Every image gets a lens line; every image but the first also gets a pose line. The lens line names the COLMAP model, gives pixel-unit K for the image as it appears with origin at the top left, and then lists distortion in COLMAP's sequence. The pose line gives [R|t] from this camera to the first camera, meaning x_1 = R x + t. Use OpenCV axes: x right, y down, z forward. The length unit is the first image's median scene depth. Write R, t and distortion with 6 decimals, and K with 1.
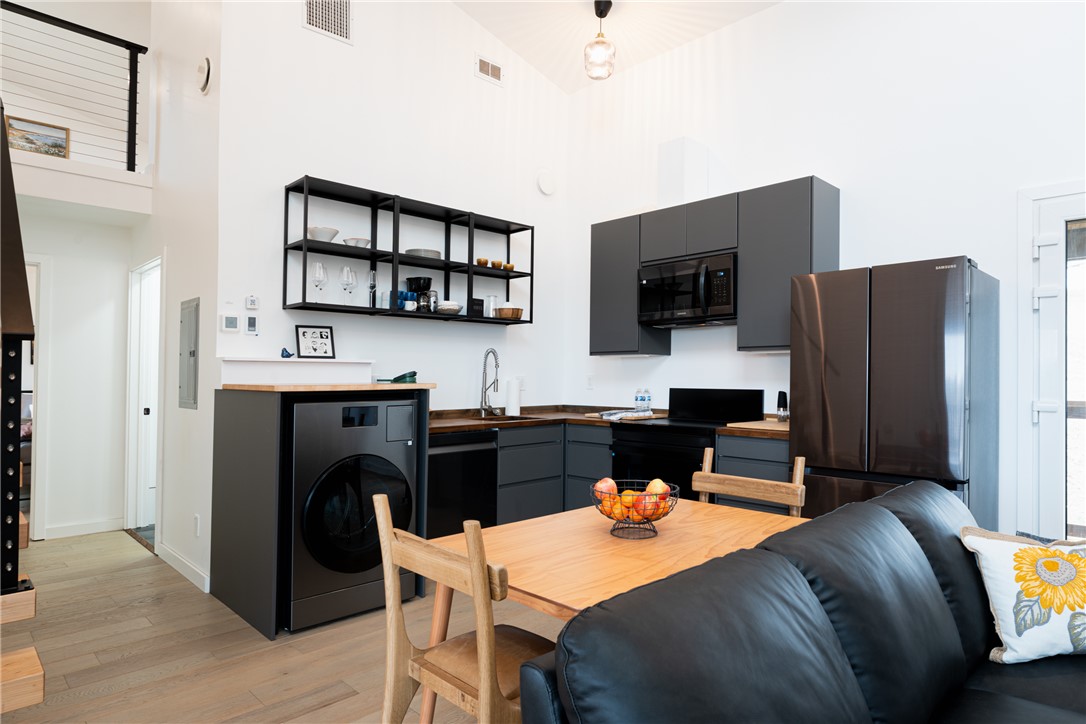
lens RADIAL K [[631.4, 0, 543.0], [0, 631.4, 362.0], [0, 0, 1]] dist [-0.001533, 0.001419]
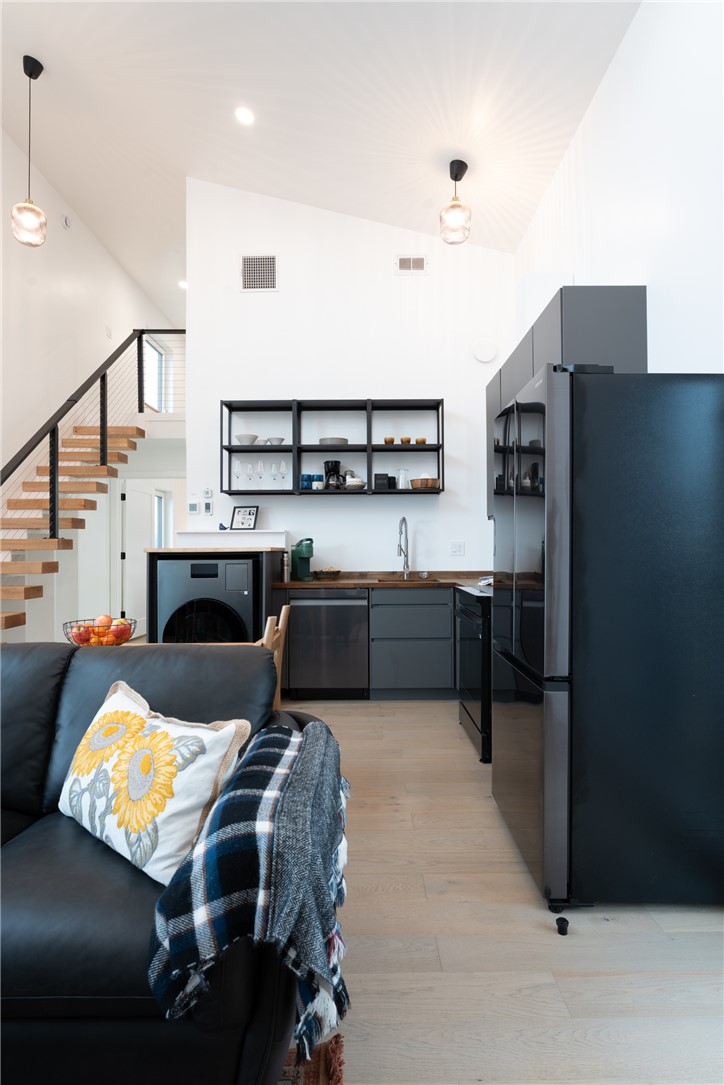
lens RADIAL K [[567.3, 0, 362.0], [0, 567.3, 542.5], [0, 0, 1]] dist [-0.001316, 0.000122]
pose [[0.730527, -0.009447, -0.682819, 0.667538], [0.018631, 0.999808, 0.006100, 0.018750], [0.682630, -0.017178, 0.730562, 0.268849]]
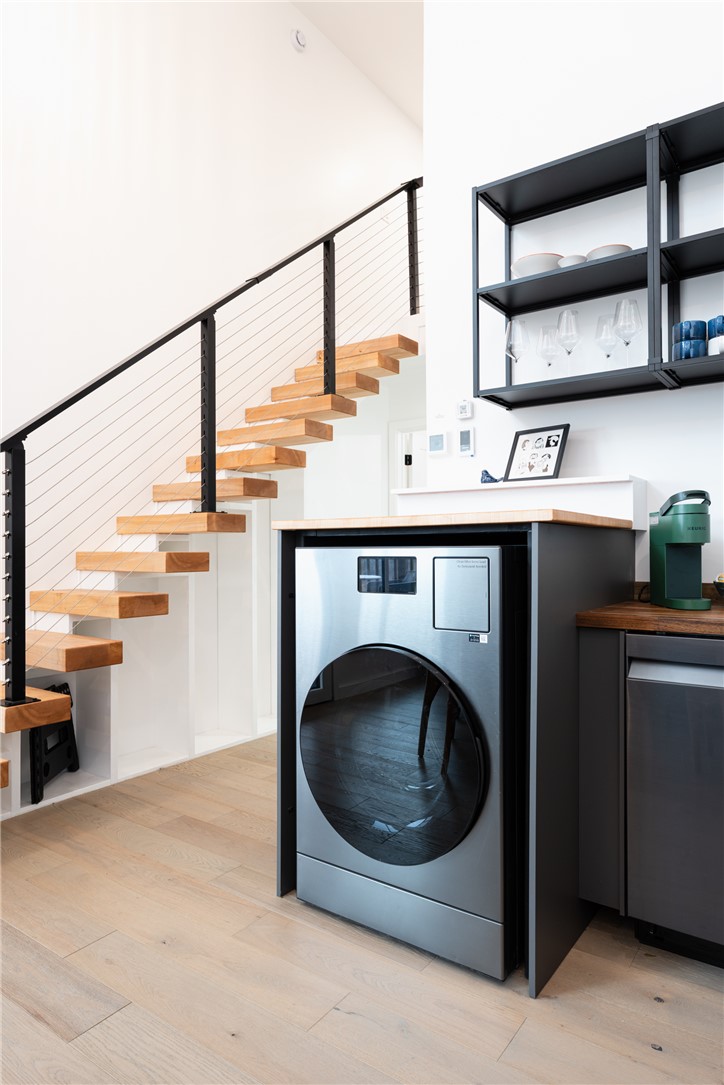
lens RADIAL K [[662.6, 0, 362.0], [0, 662.6, 542.5], [0, 0, 1]] dist [-0.008513, -0.000420]
pose [[0.191615, -0.009523, -0.981424, 0.218051], [0.025795, 0.999656, -0.004664, 0.049702], [0.981131, -0.024422, 0.191795, 0.714211]]
